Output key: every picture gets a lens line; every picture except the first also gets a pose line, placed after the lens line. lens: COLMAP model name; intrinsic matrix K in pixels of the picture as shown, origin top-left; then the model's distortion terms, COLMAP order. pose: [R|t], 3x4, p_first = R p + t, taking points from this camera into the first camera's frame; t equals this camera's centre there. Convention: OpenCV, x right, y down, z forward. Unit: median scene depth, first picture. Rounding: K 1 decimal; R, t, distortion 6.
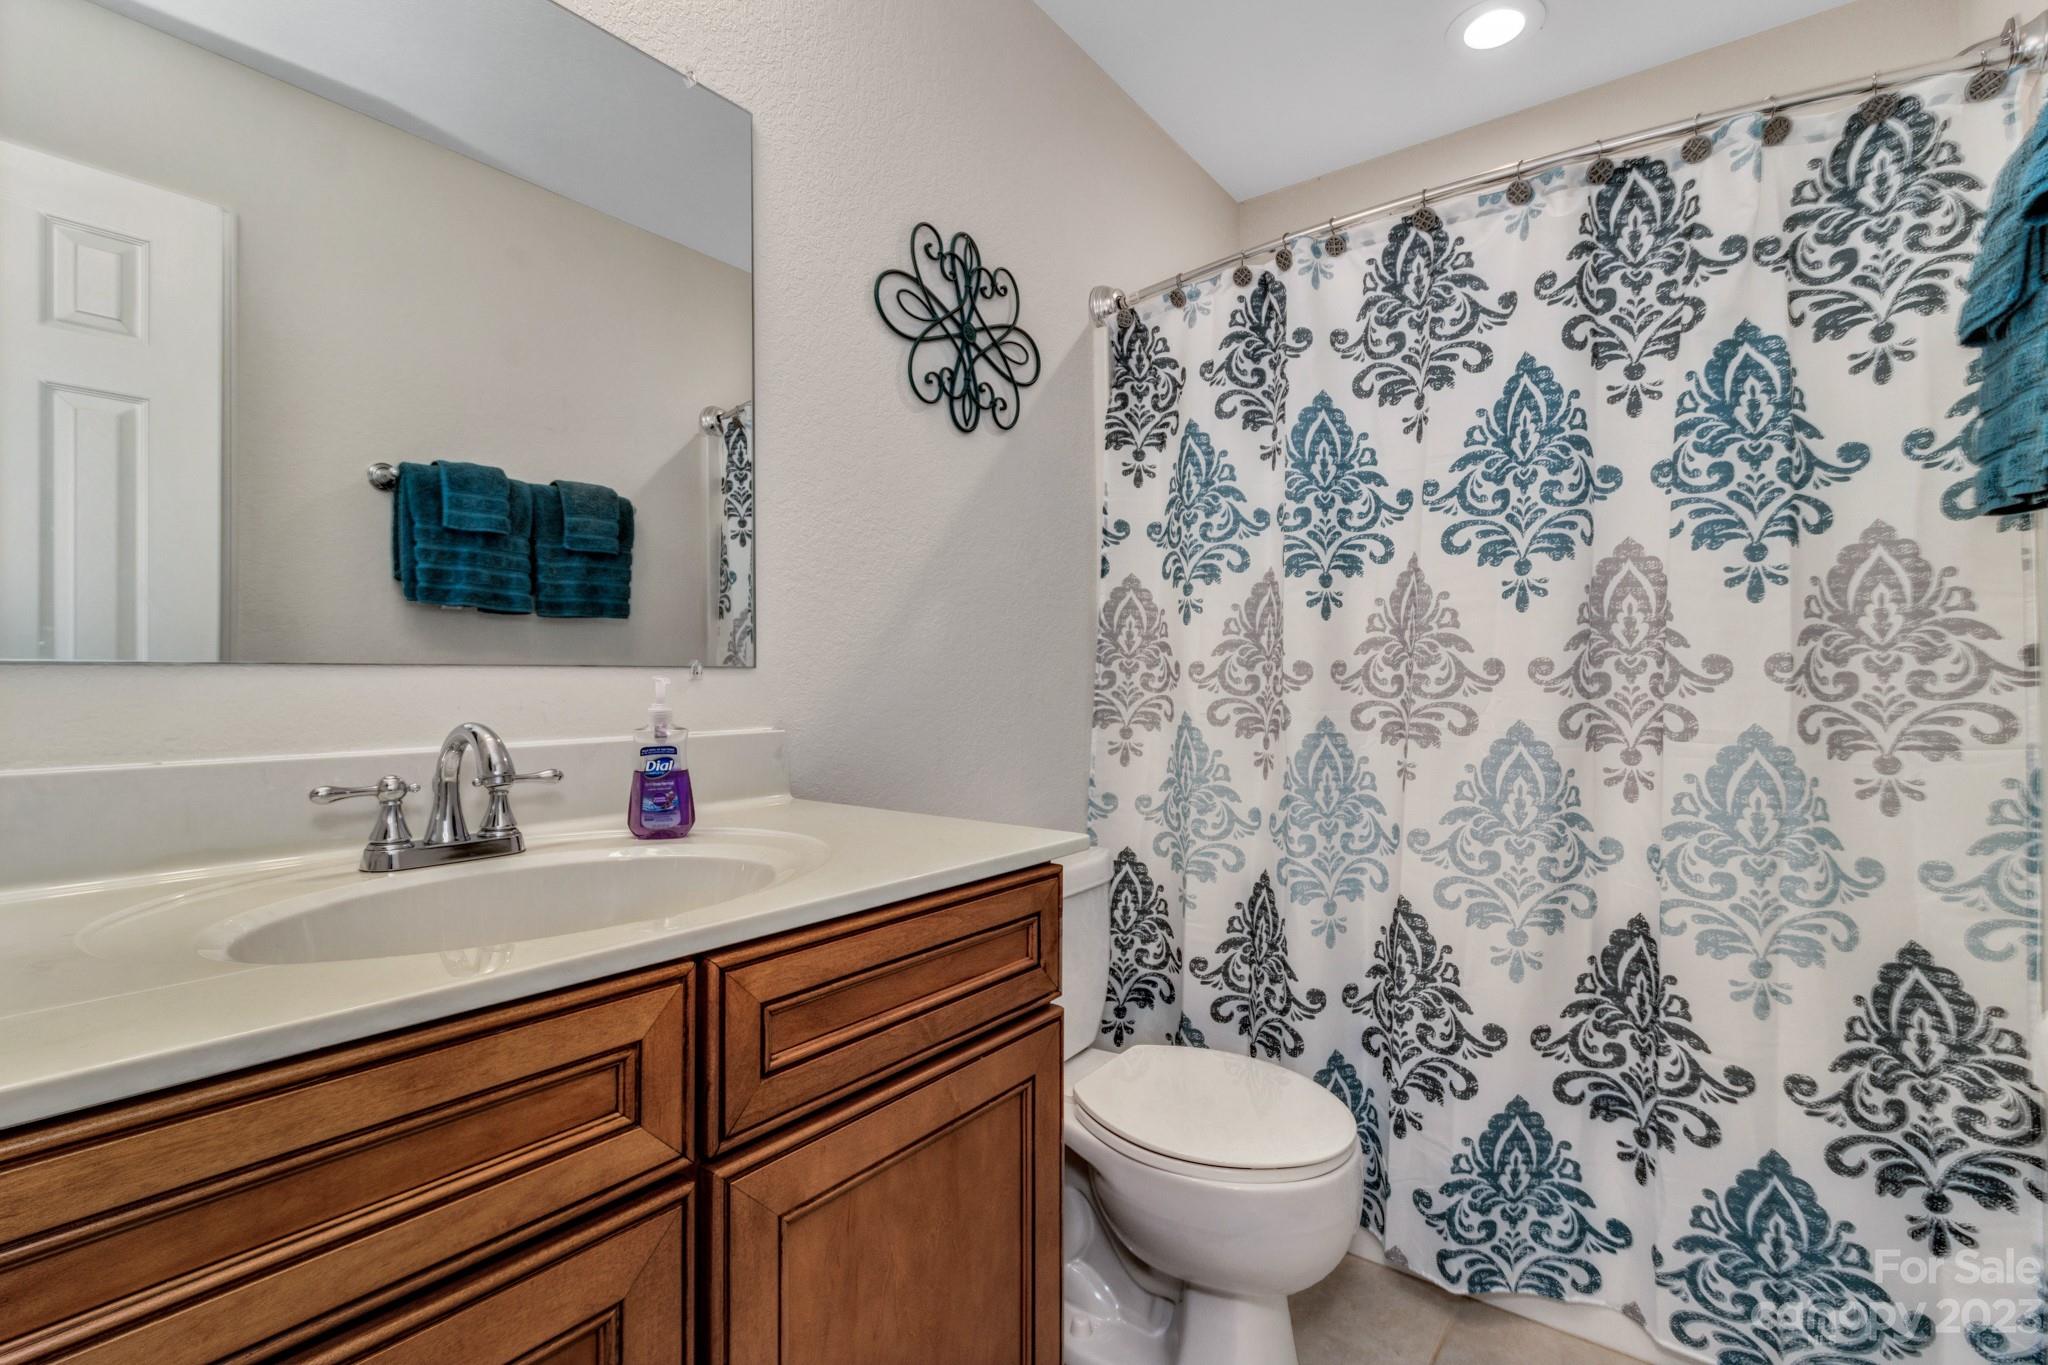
lens RADIAL K [[949.8, 0, 1018.8], [0, 949.8, 678.5], [0, 0, 1]] dist [0.001401, 0.001167]
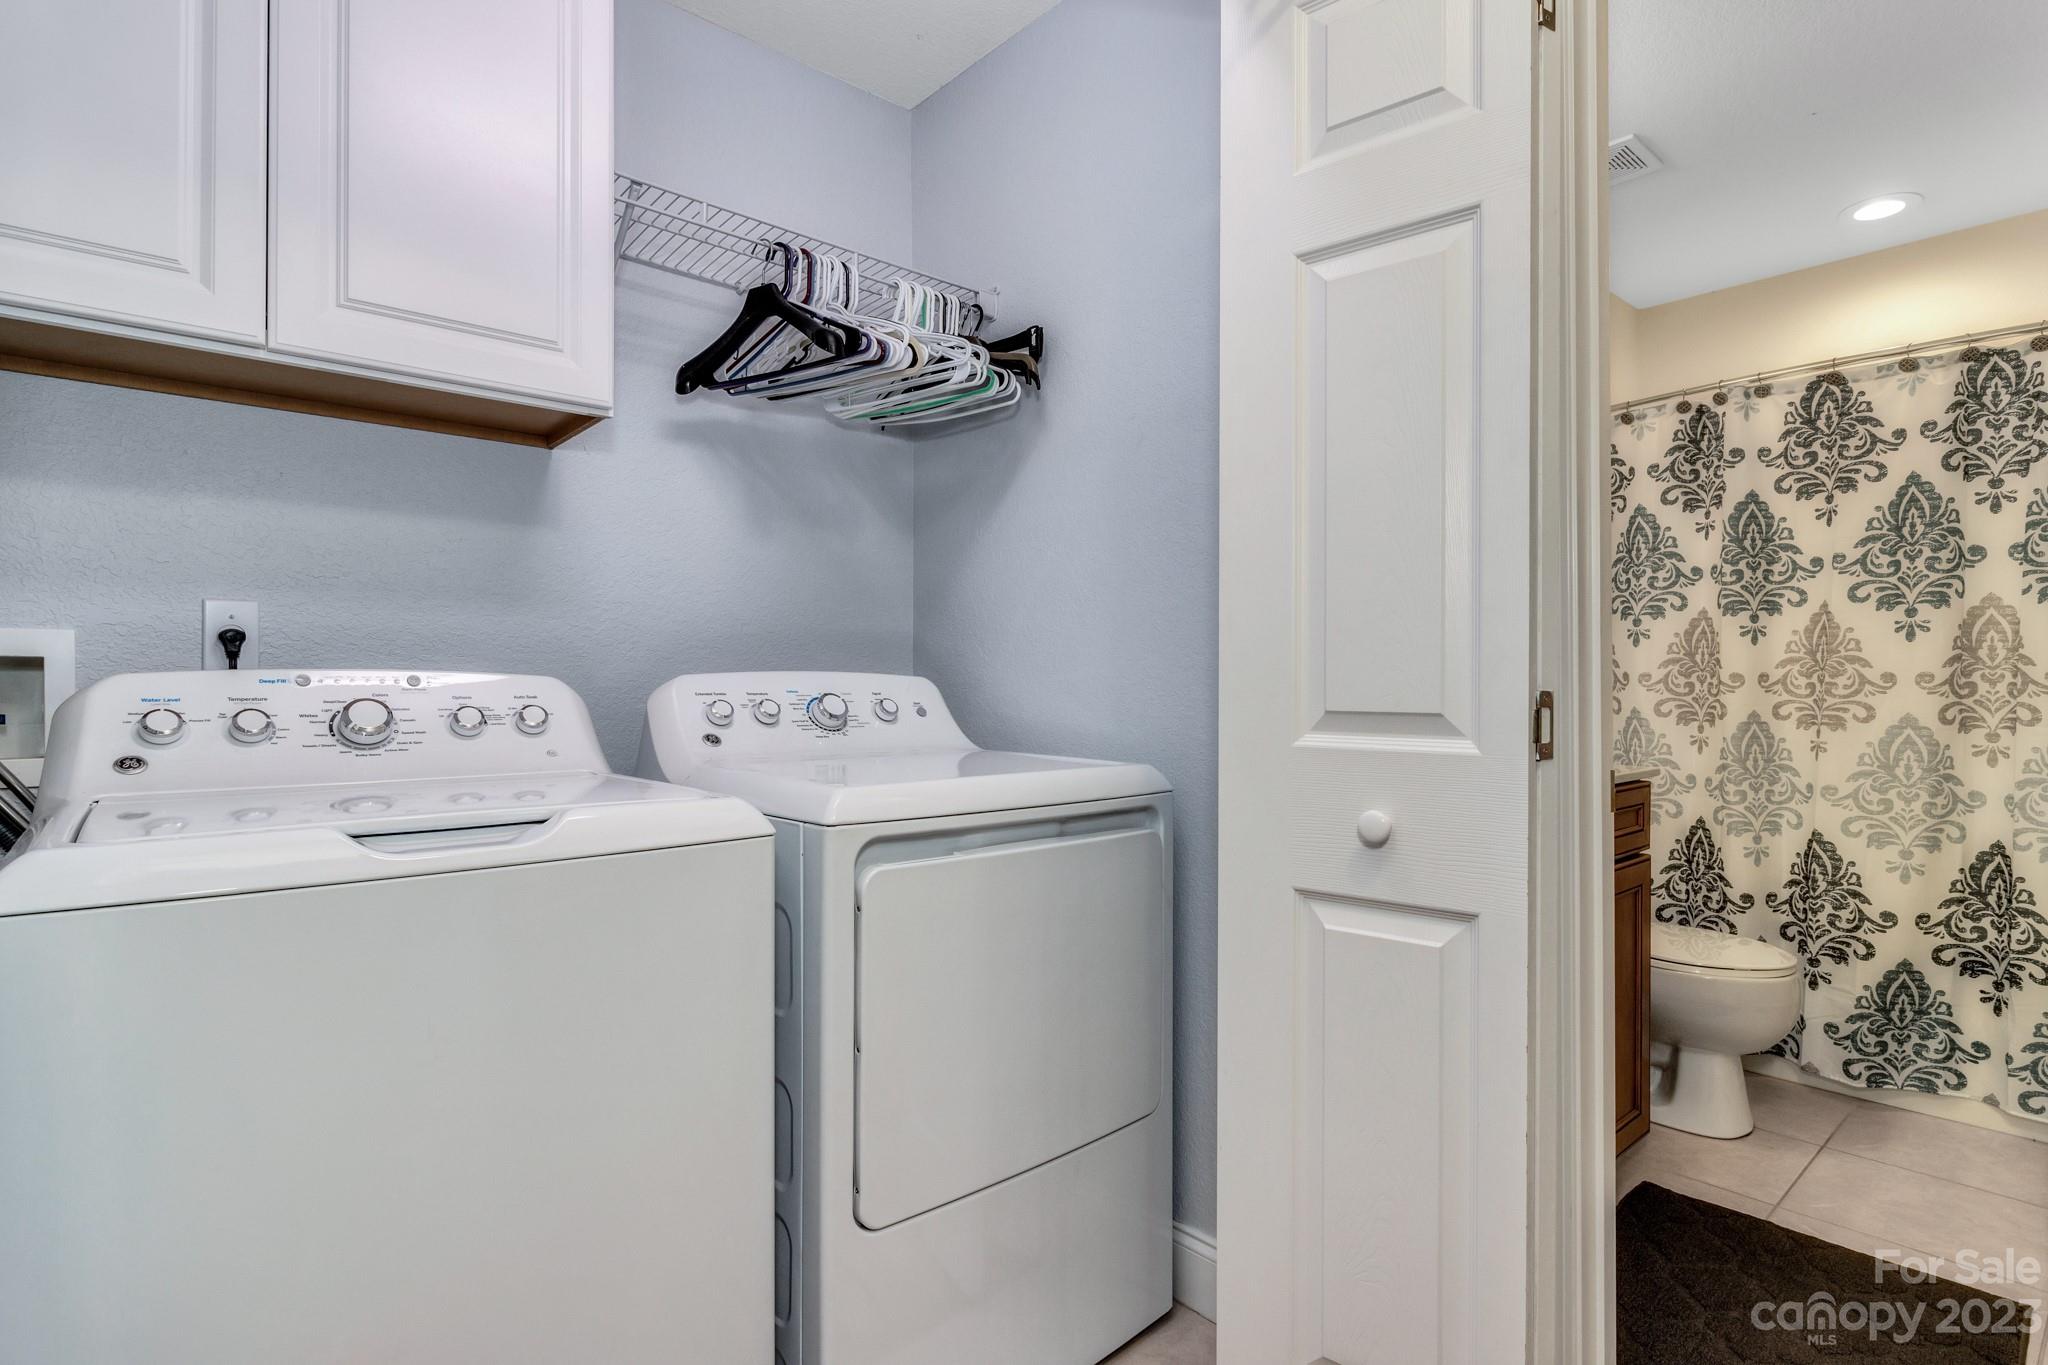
lens RADIAL K [[1007.7, 0, 1024.0], [0, 1007.7, 682.5], [0, 0, 1]] dist [-0.003714, -0.002160]
pose [[0.979756, 0.002891, -0.200173, -0.533608], [-0.002542, 0.999995, 0.002001, -0.004135], [0.200177, -0.001451, 0.979759, -0.849531]]
